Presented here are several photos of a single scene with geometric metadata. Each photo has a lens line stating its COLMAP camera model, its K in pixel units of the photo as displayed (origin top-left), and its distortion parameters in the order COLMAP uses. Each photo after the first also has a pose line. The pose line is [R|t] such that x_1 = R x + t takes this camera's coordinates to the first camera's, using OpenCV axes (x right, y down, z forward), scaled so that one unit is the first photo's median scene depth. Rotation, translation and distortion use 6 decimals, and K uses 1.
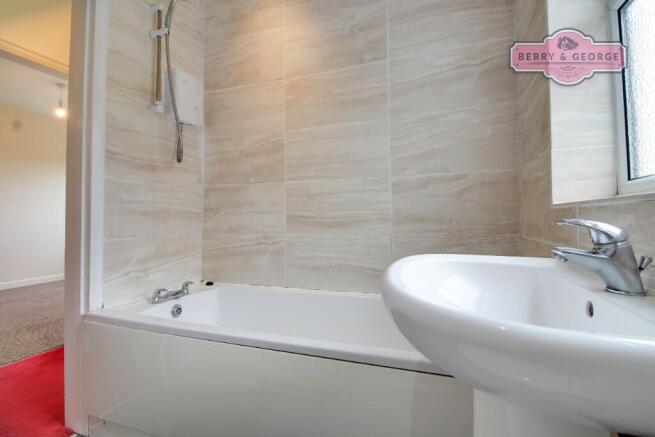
lens RADIAL K [[311.4, 0, 326.5], [0, 311.4, 213.7], [0, 0, 1]] dist [-0.002372, -0.000763]
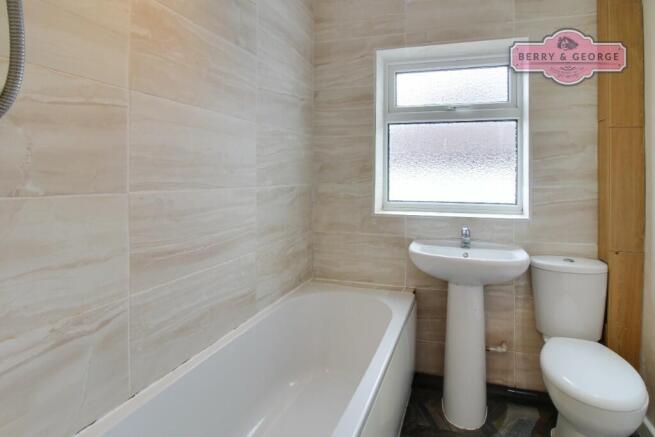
lens RADIAL K [[324.2, 0, 366.9], [0, 324.2, 179.7], [0, 0, 1]] dist [-0.003185, -0.000714]
pose [[-0.050187, -0.001281, 0.998739, -0.759712], [-0.023582, 0.999722, 0.000097, -0.147616], [-0.998461, -0.023548, -0.050203, 0.718406]]
